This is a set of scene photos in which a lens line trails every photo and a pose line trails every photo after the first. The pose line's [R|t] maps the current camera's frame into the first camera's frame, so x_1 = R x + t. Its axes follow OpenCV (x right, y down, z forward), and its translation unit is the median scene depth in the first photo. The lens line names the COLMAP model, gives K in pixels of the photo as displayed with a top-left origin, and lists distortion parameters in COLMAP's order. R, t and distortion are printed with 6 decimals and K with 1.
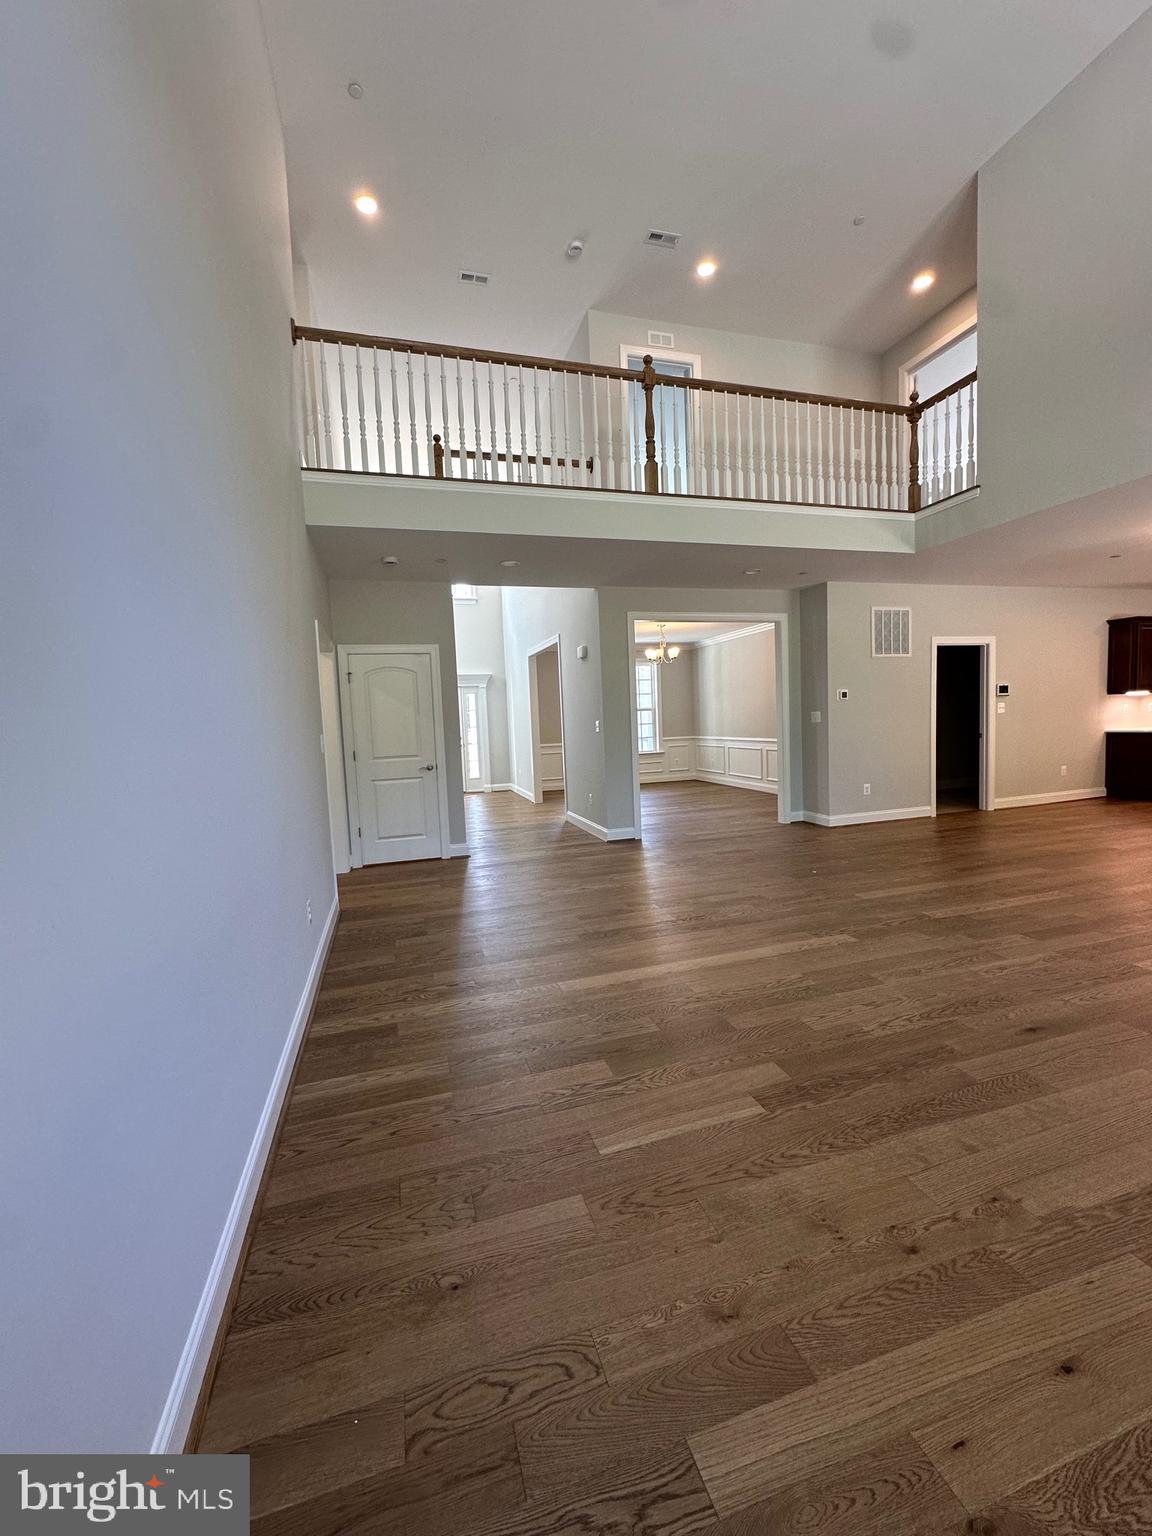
lens RADIAL K [[613.1, 0, 576.0], [0, 613.1, 768.0], [0, 0, 1]] dist [-0.001650, 0.000327]
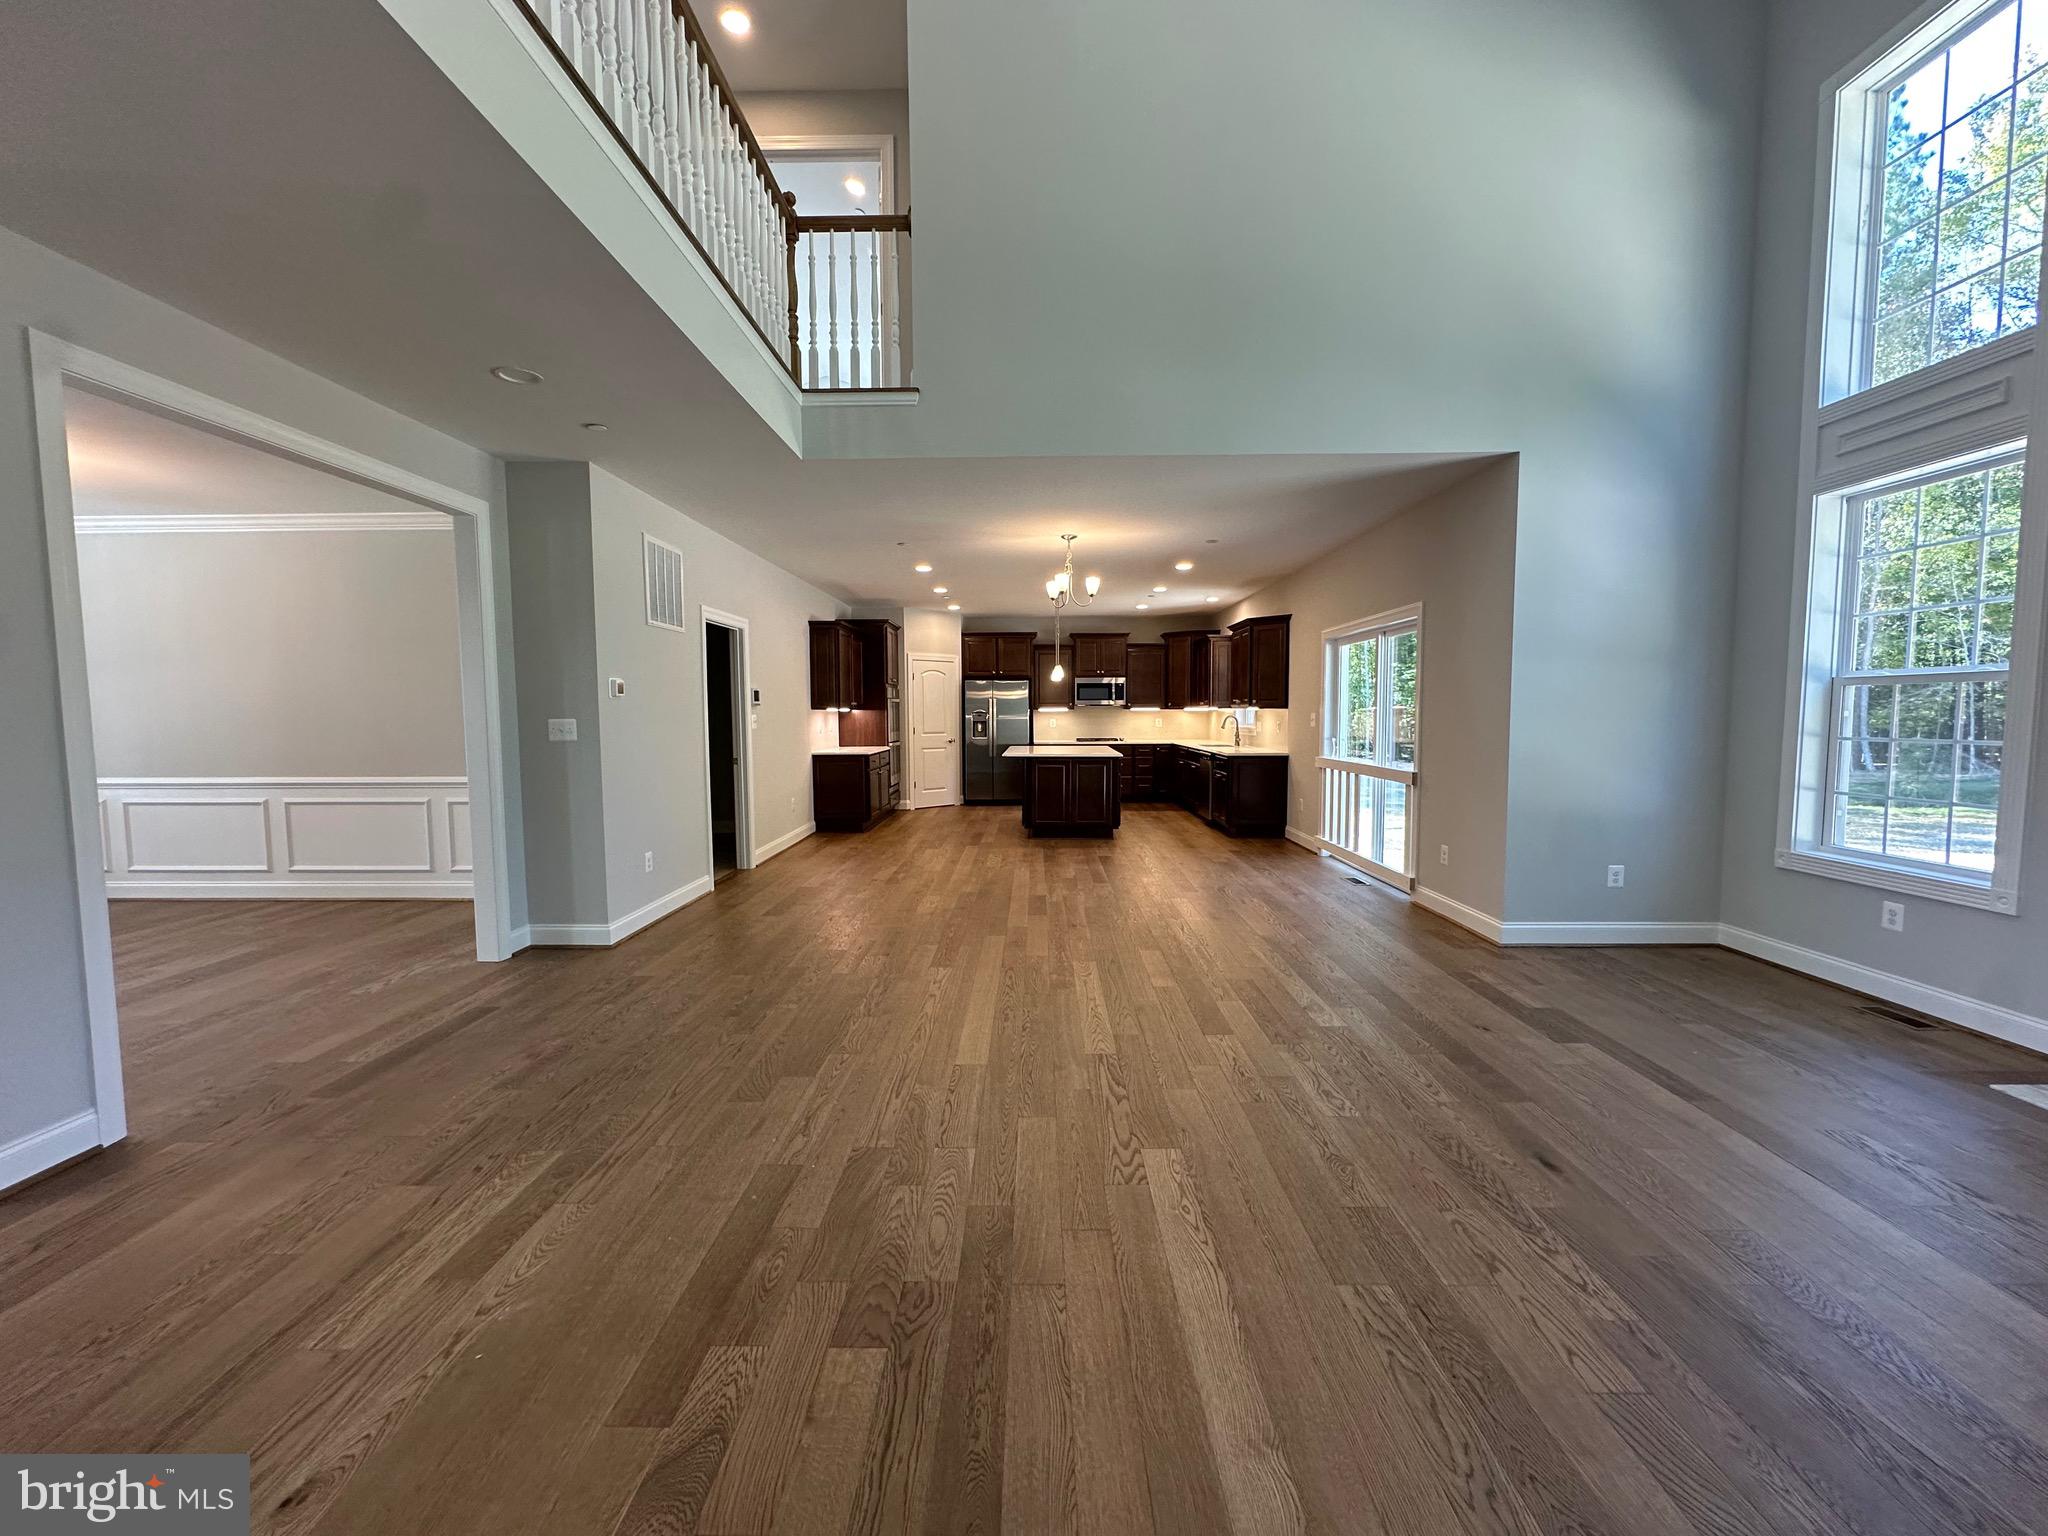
lens RADIAL K [[813.8, 0, 1020.4], [0, 813.8, 772.0], [0, 0, 1]] dist [-0.004877, -0.000278]
pose [[0.304870, -0.029875, 0.951925, -0.140137], [0.069535, 0.997539, 0.009037, -0.034547], [-0.949852, 0.063437, 0.306197, 0.532270]]
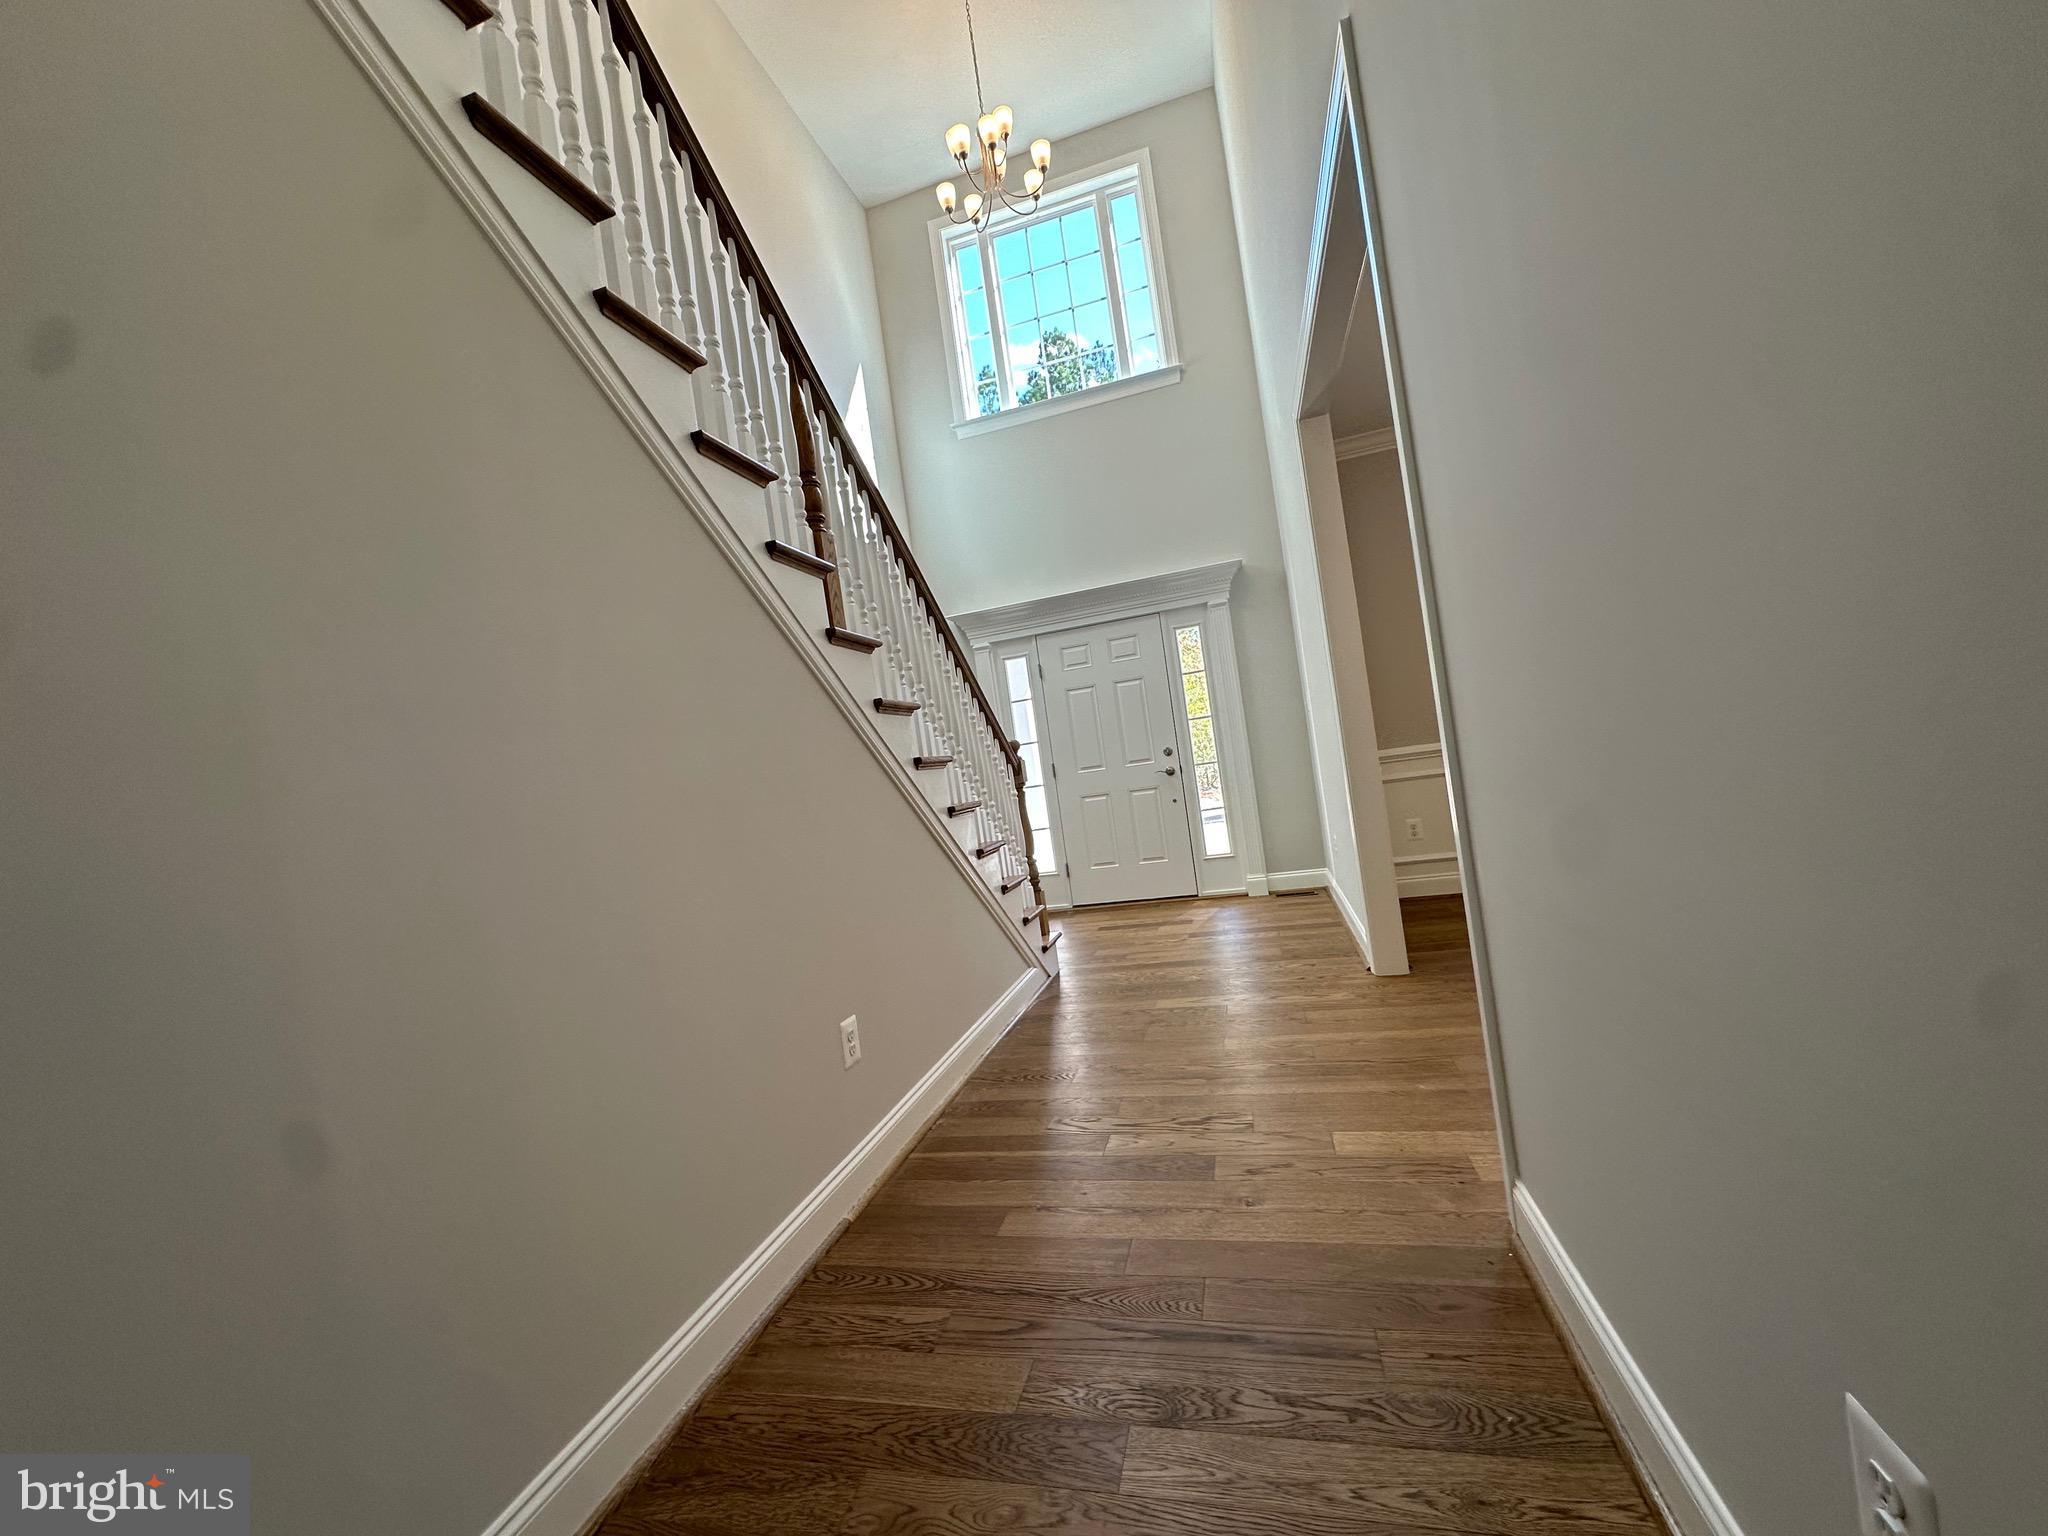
lens RADIAL K [[817.5, 0, 1018.4], [0, 817.5, 770.0], [0, 0, 1]] dist [-0.001650, 0.000327]
pose [[0.838761, -0.079235, -0.538703, -0.001476], [0.062048, 0.996820, -0.050008, -0.035159], [0.540952, 0.008519, 0.841010, 1.049730]]
